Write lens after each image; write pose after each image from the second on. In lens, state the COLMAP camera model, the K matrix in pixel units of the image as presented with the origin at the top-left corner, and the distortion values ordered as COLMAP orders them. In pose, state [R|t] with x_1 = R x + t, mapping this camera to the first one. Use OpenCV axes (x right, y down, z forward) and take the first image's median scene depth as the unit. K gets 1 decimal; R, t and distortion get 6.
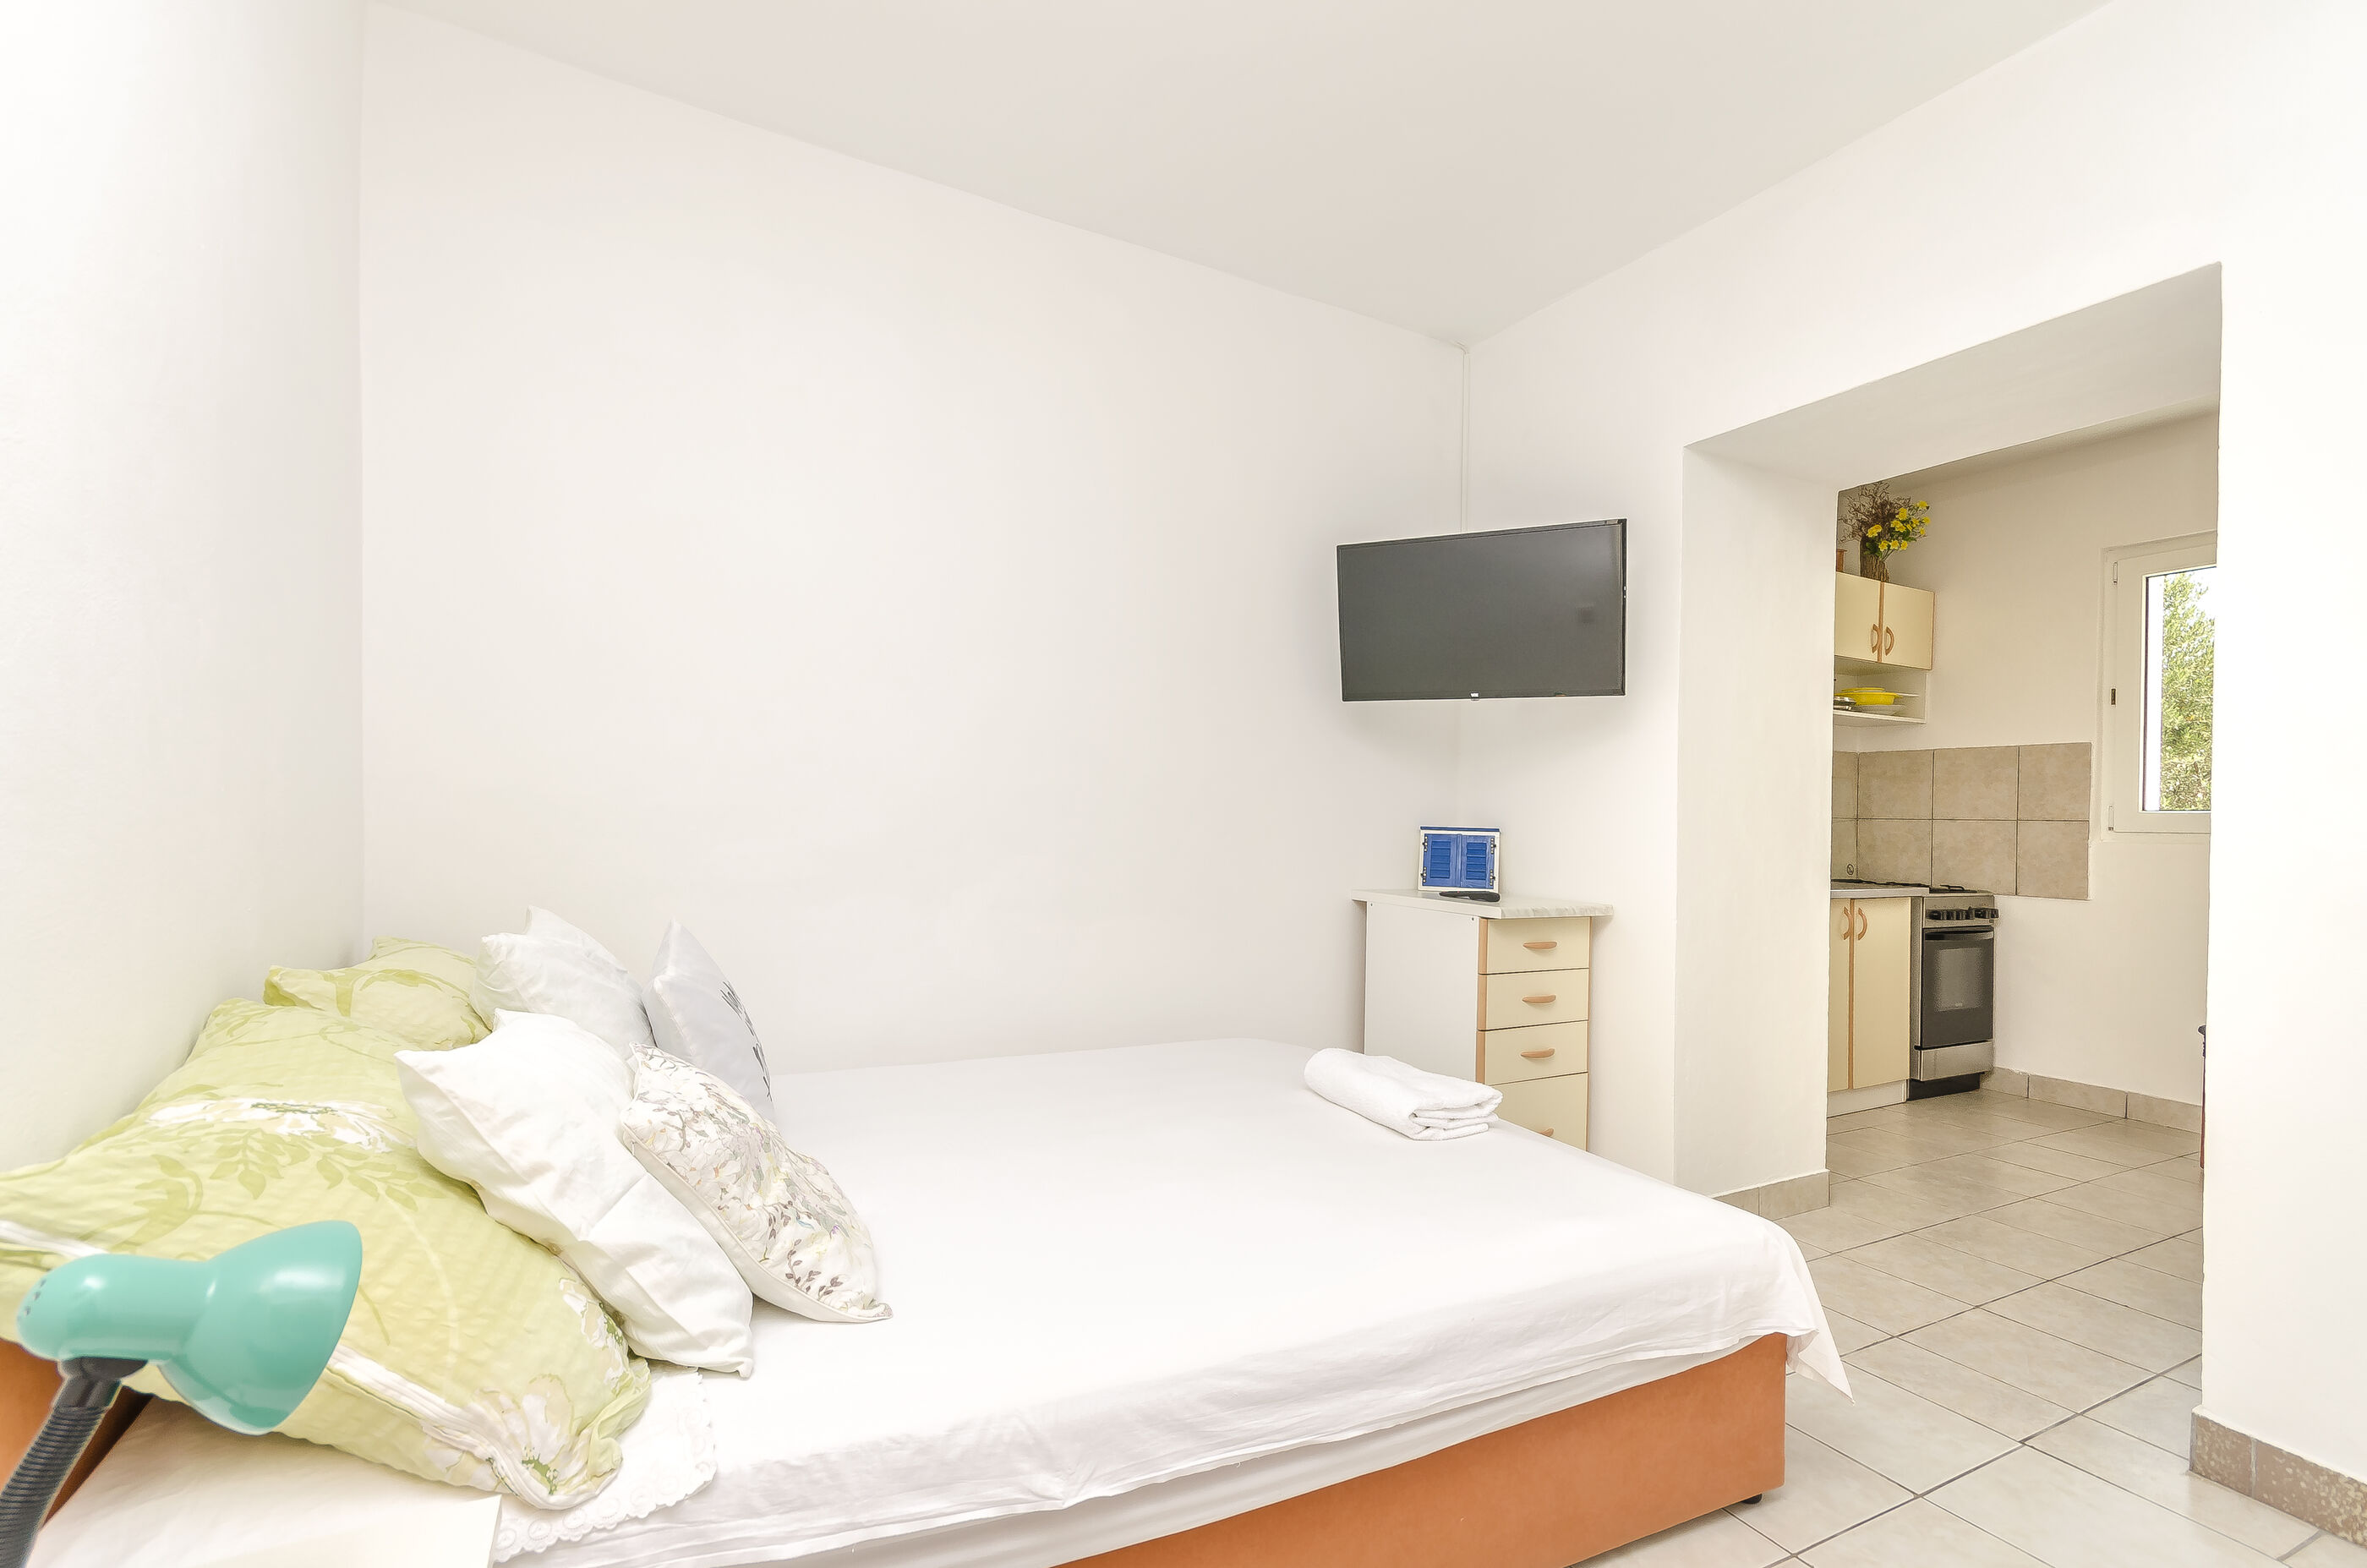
lens RADIAL K [[1050.1, 0, 1182.0], [0, 1050.1, 815.8], [0, 0, 1]] dist [0.001087, 0.000072]
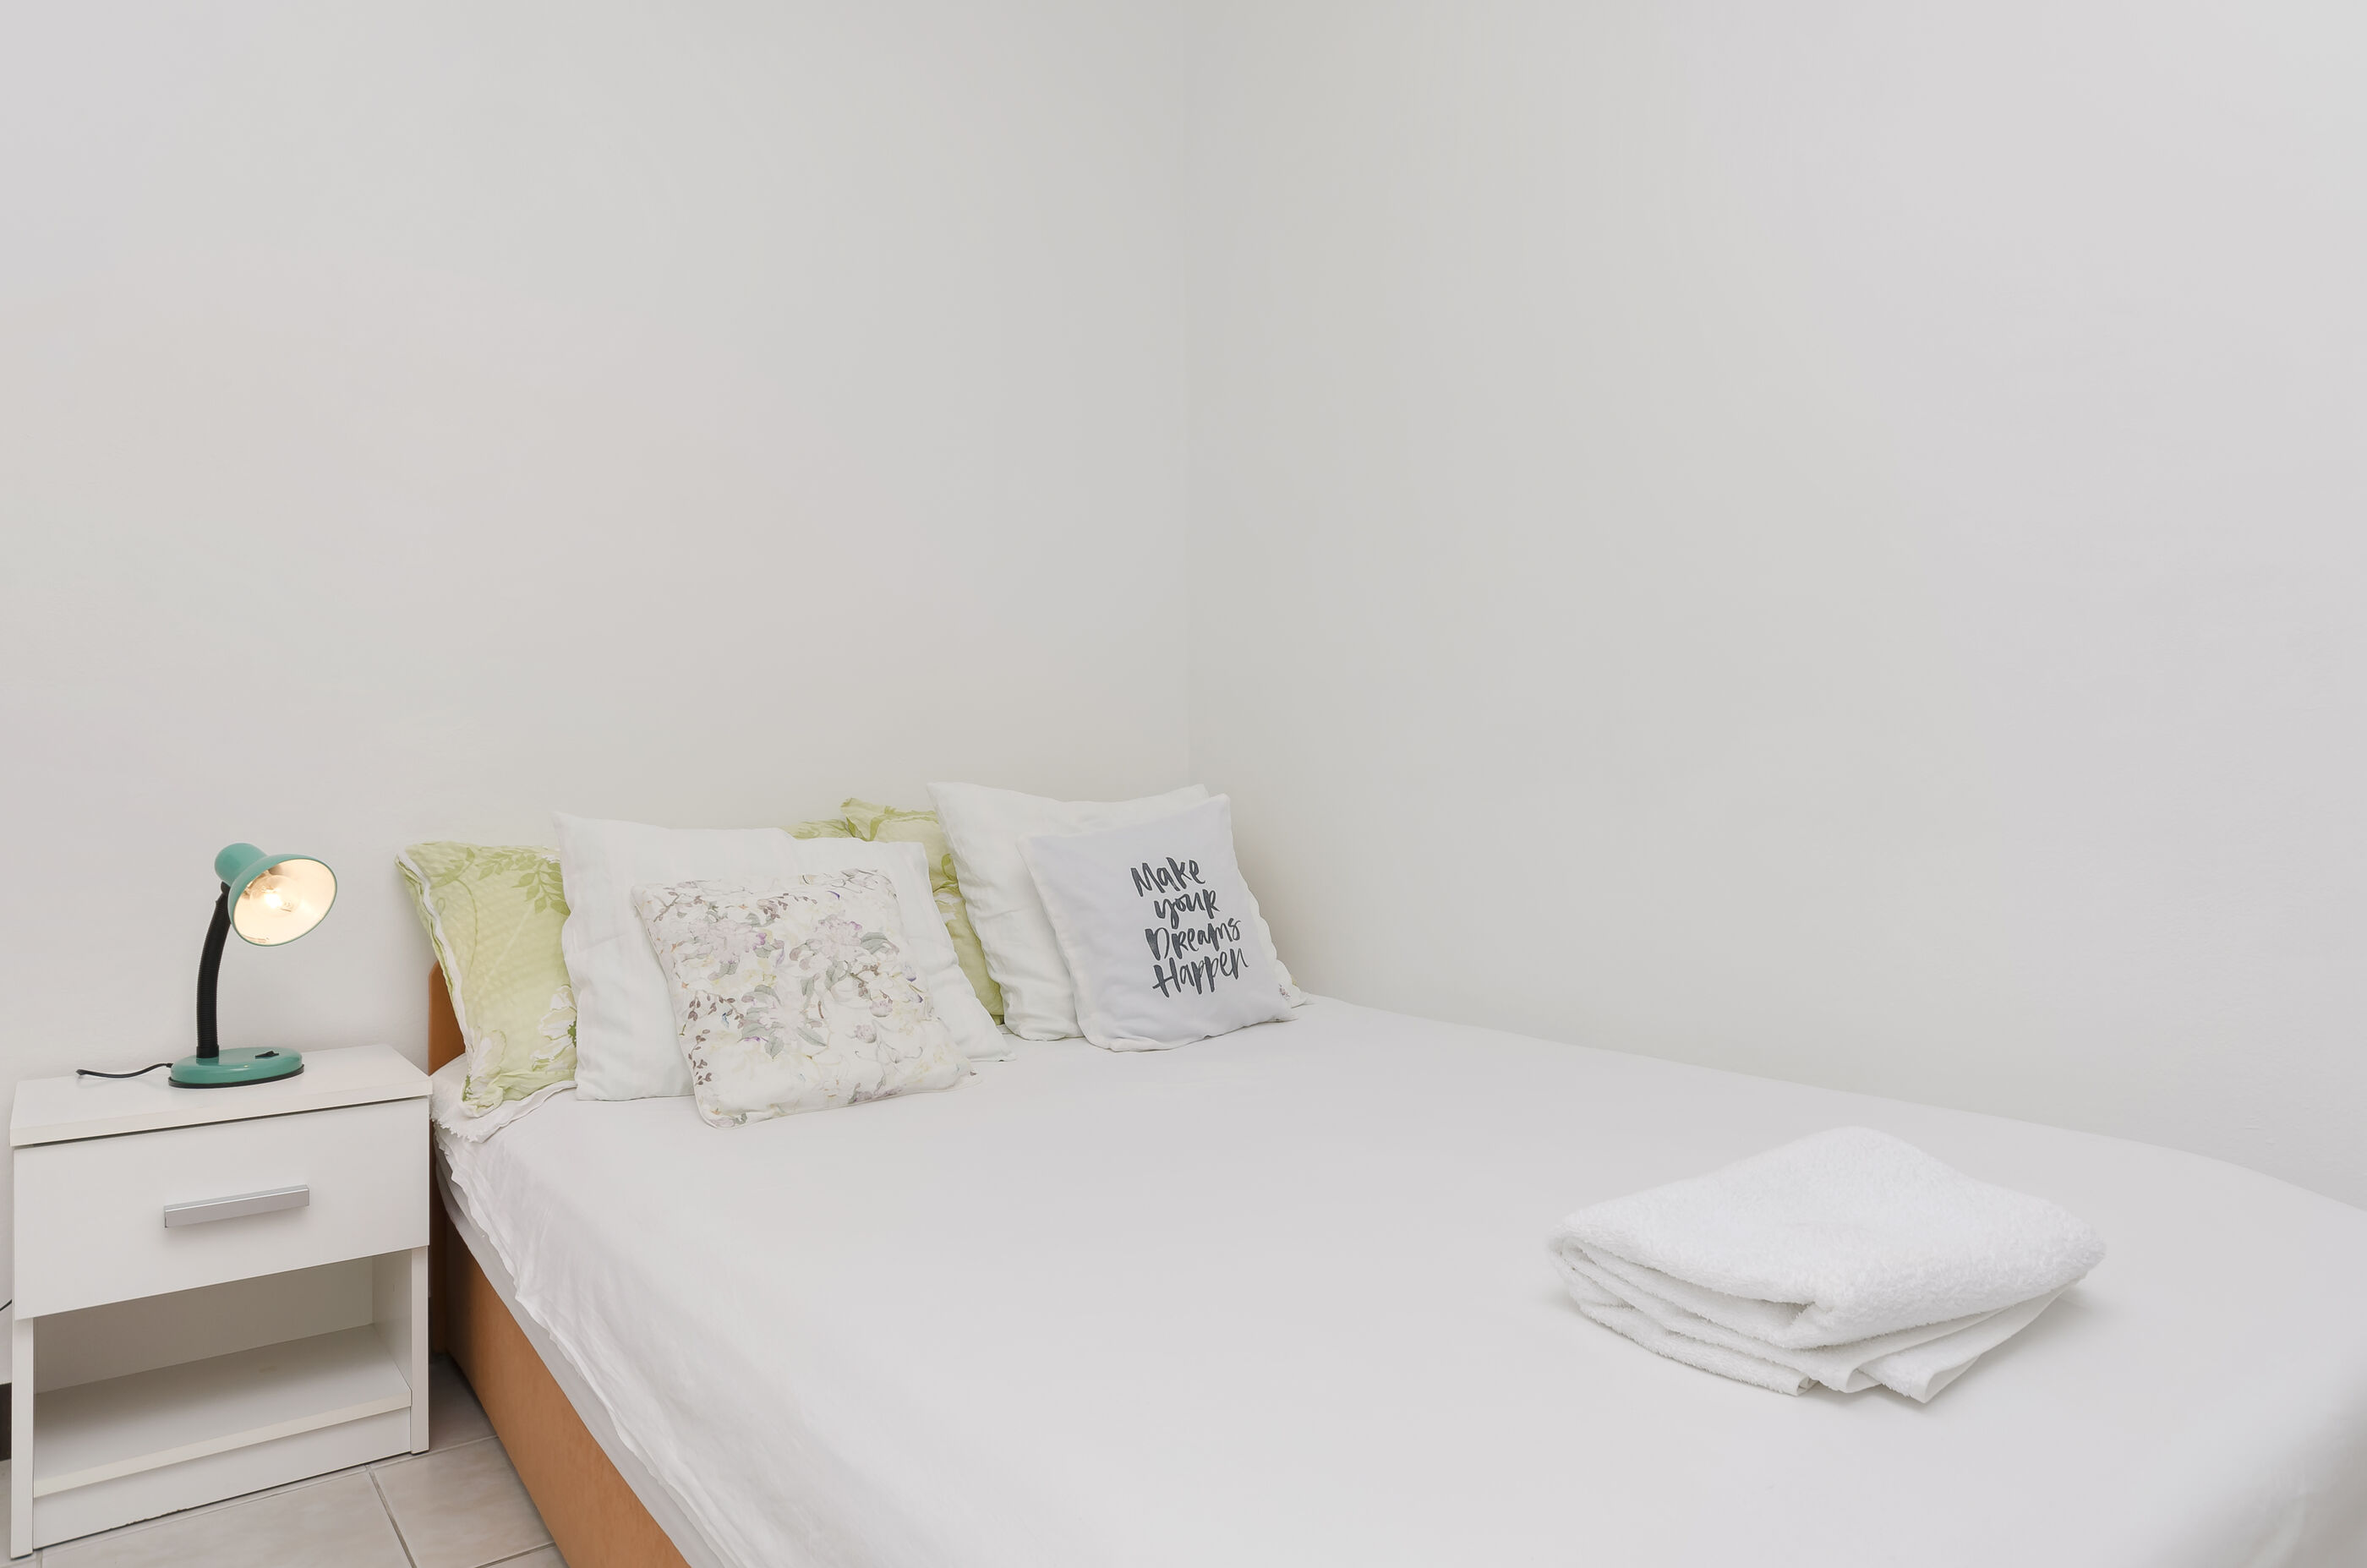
lens RADIAL K [[1420.0, 0, 1183.5], [0, 1420.0, 784.0], [0, 0, 1]] dist [-0.001670, -0.000247]
pose [[0.207478, -0.018790, -0.978059, 1.146876], [0.001509, 0.999820, -0.018888, 0.177360], [0.978239, 0.002443, 0.207469, 1.157150]]
